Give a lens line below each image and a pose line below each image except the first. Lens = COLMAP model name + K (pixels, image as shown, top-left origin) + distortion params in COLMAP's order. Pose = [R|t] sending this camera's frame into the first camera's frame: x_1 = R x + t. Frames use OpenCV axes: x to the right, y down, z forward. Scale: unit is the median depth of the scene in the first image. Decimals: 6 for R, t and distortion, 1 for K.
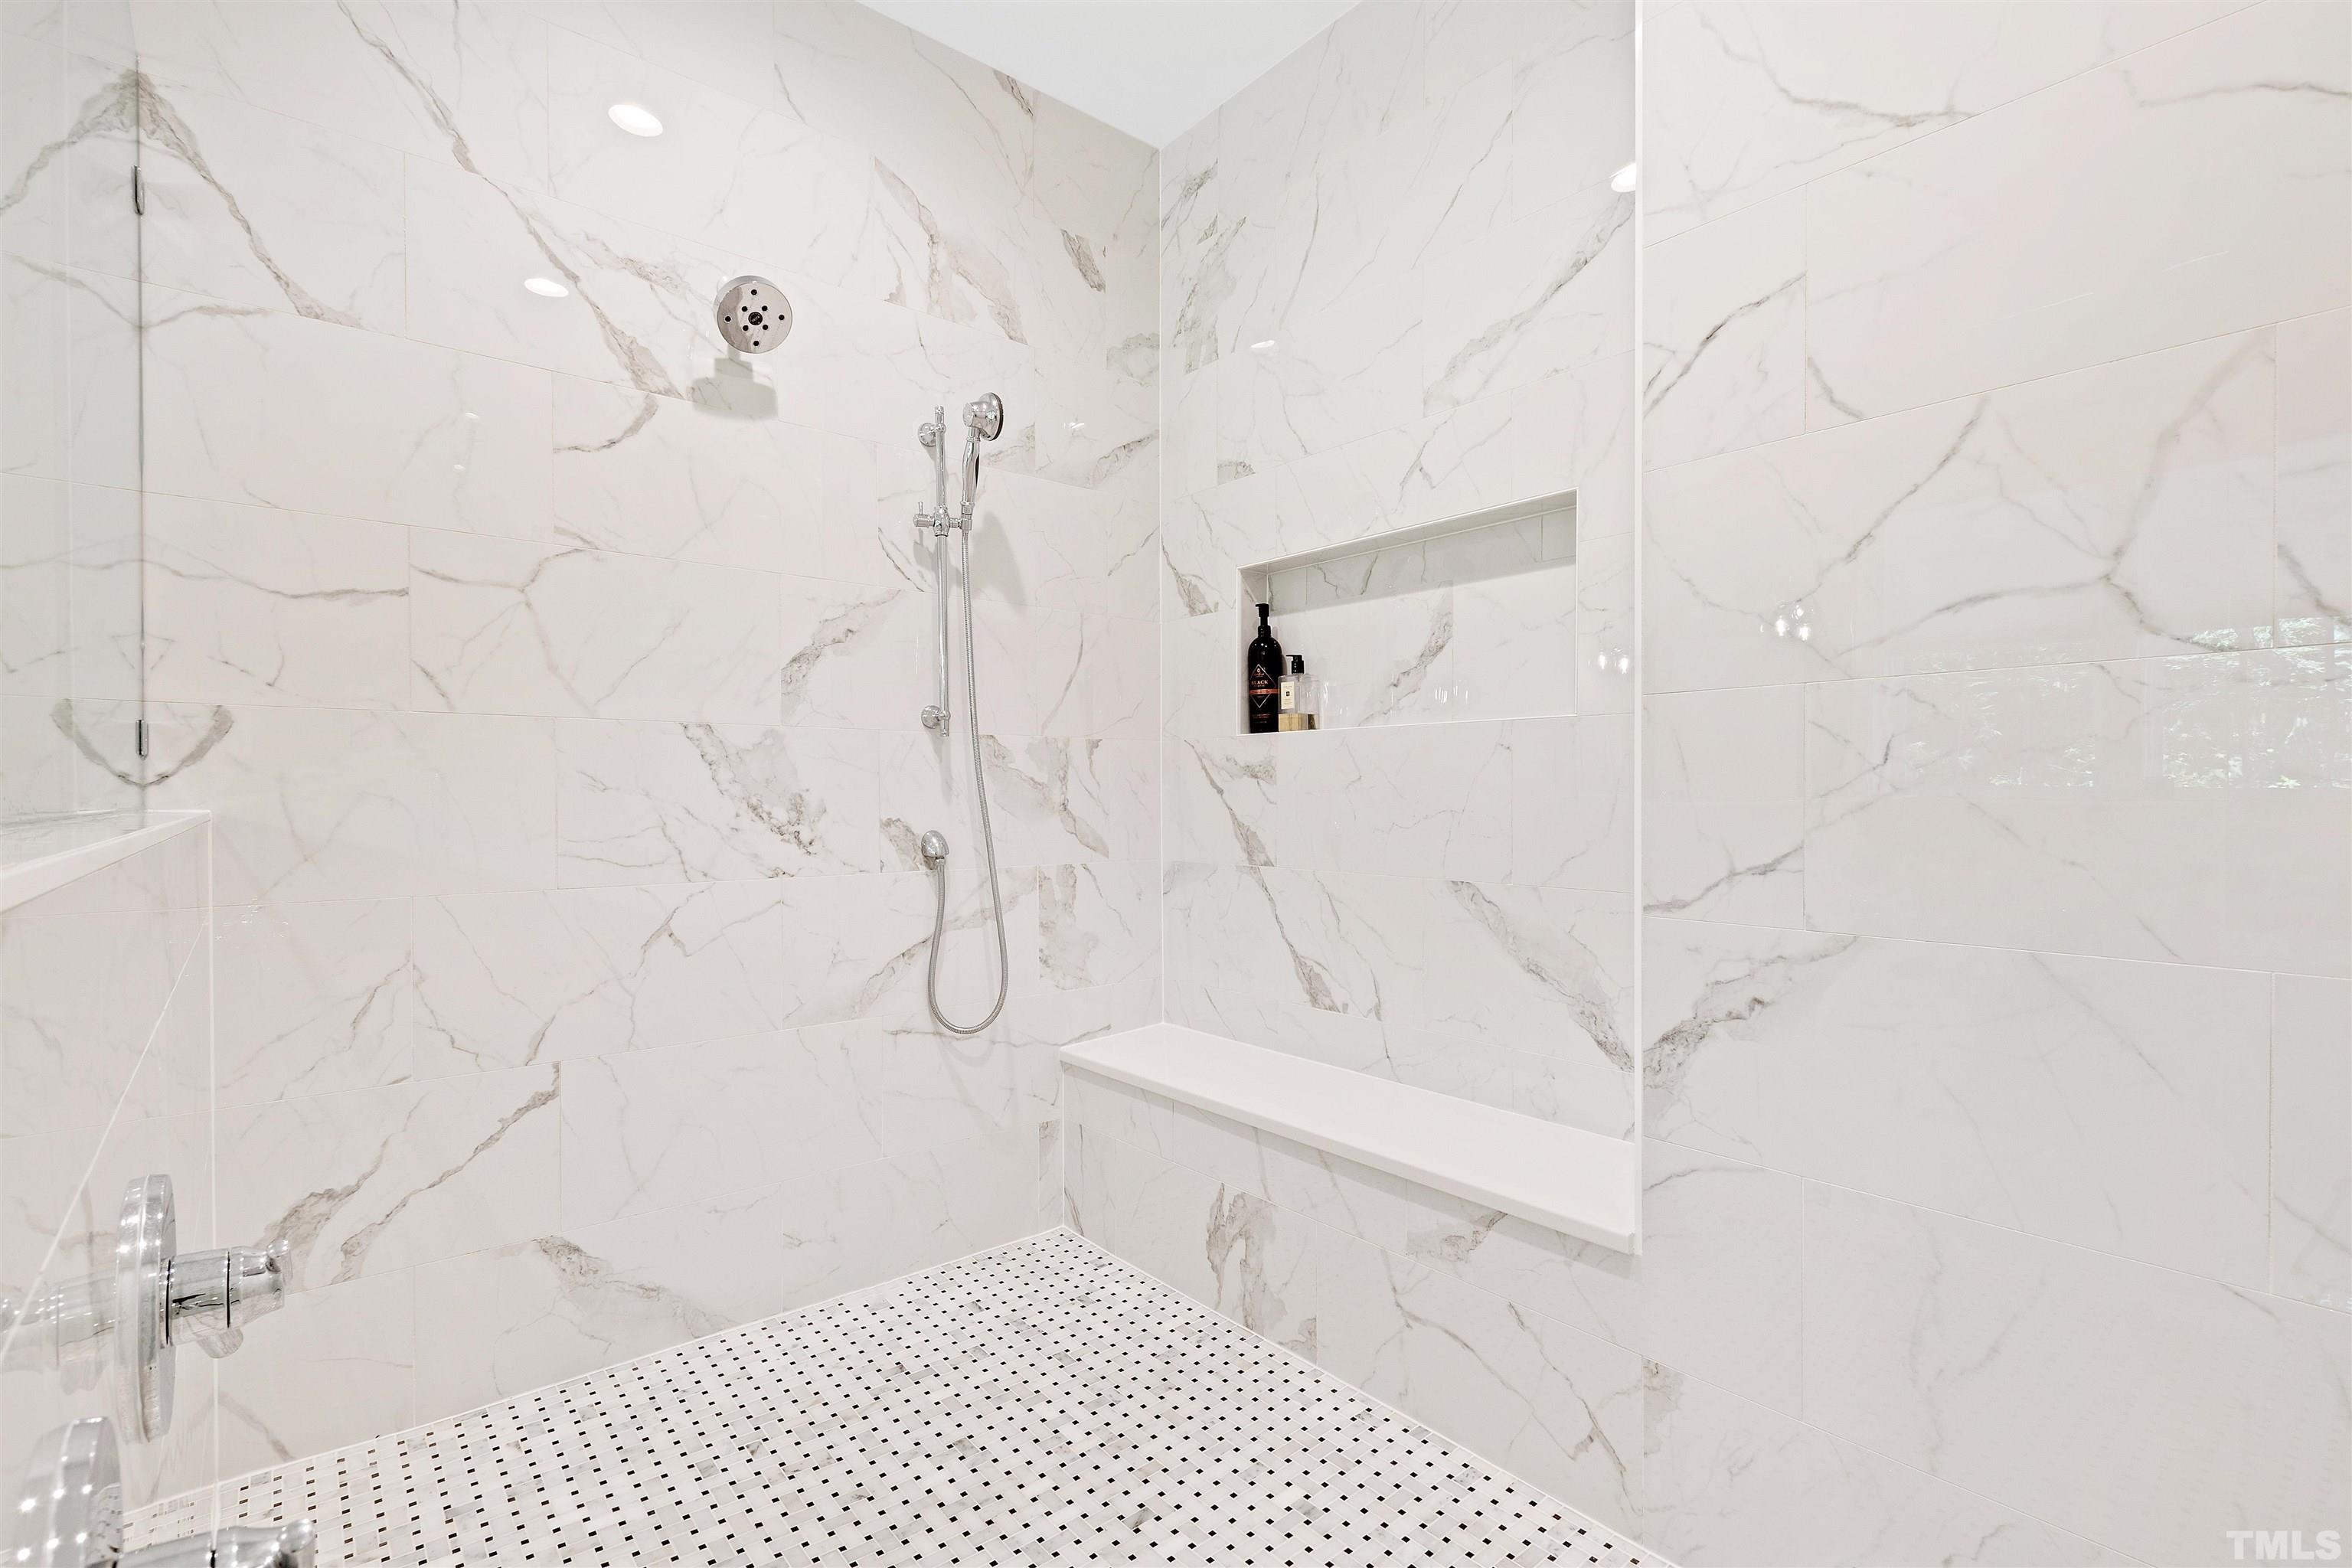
lens RADIAL K [[1061.3, 0, 1212.9], [0, 1061.3, 809.5], [0, 0, 1]] dist [0.001619, 0.000813]
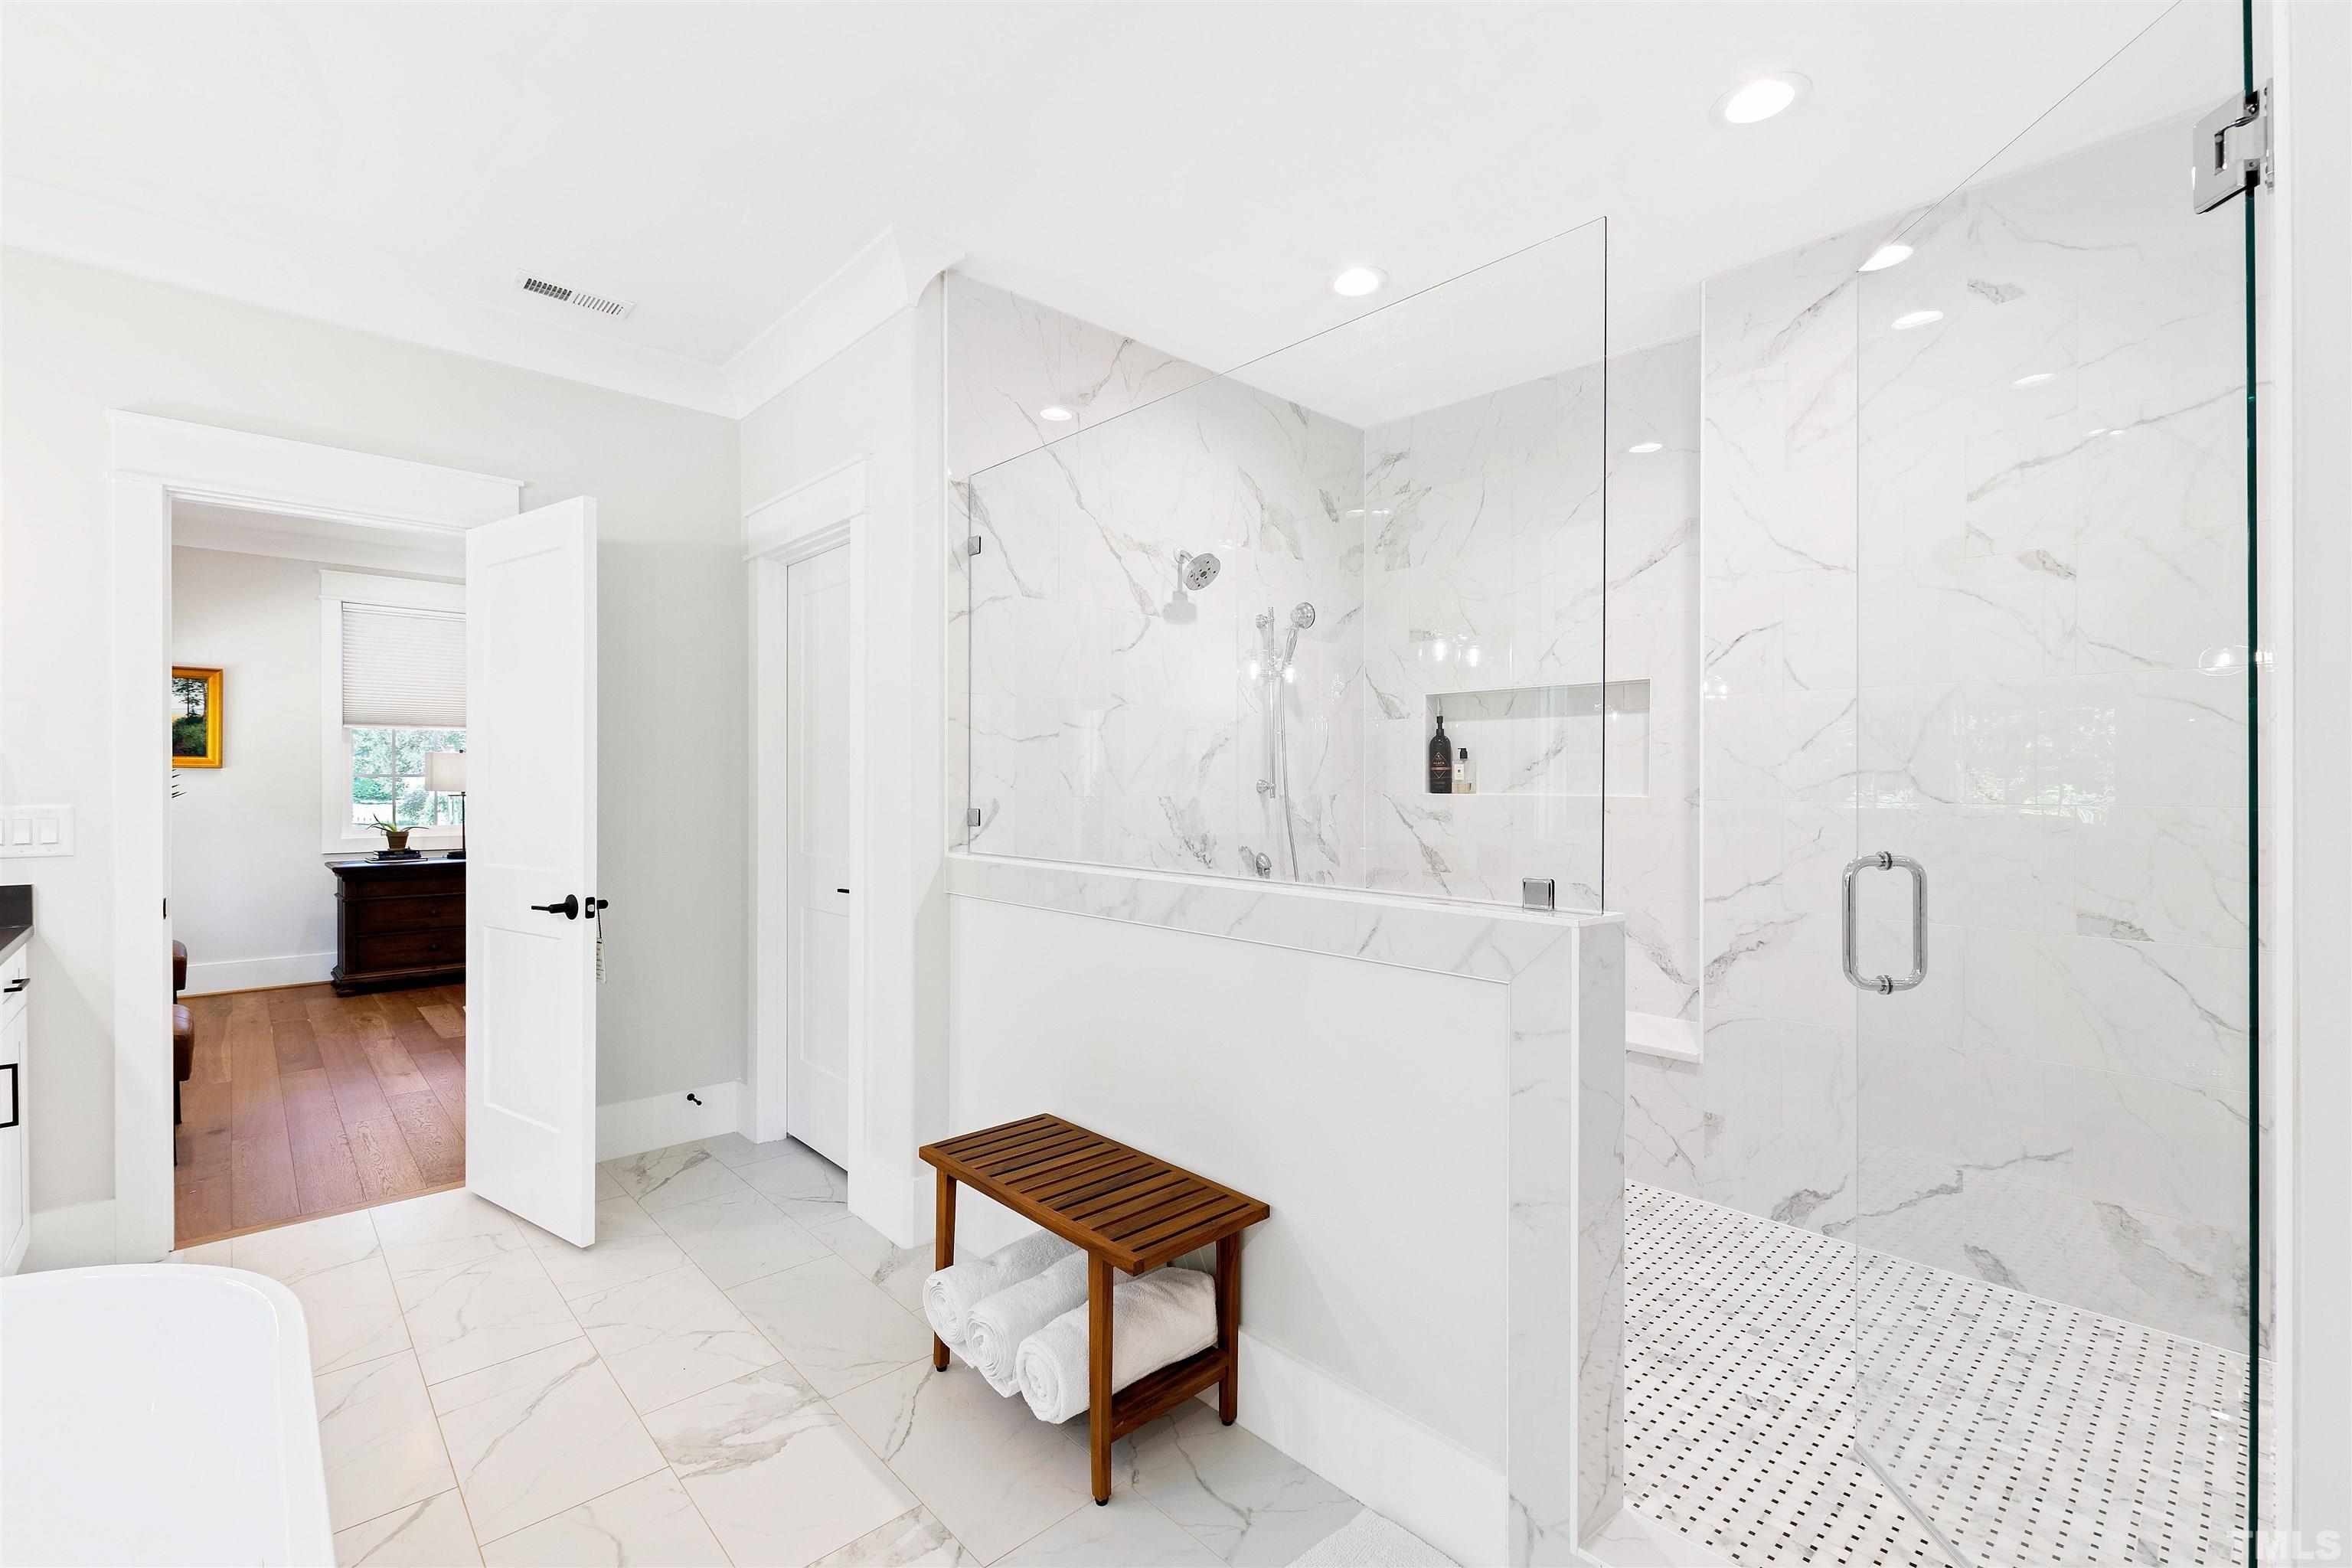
lens RADIAL K [[1031.0, 0, 1176.0], [0, 1031.0, 784.0], [0, 0, 1]] dist [0.000880, 0.000499]
pose [[0.998186, 0.002957, 0.060133, -0.502506], [-0.002619, 0.999980, -0.005706, -0.081182], [-0.060149, 0.005538, 0.998174, -0.648443]]
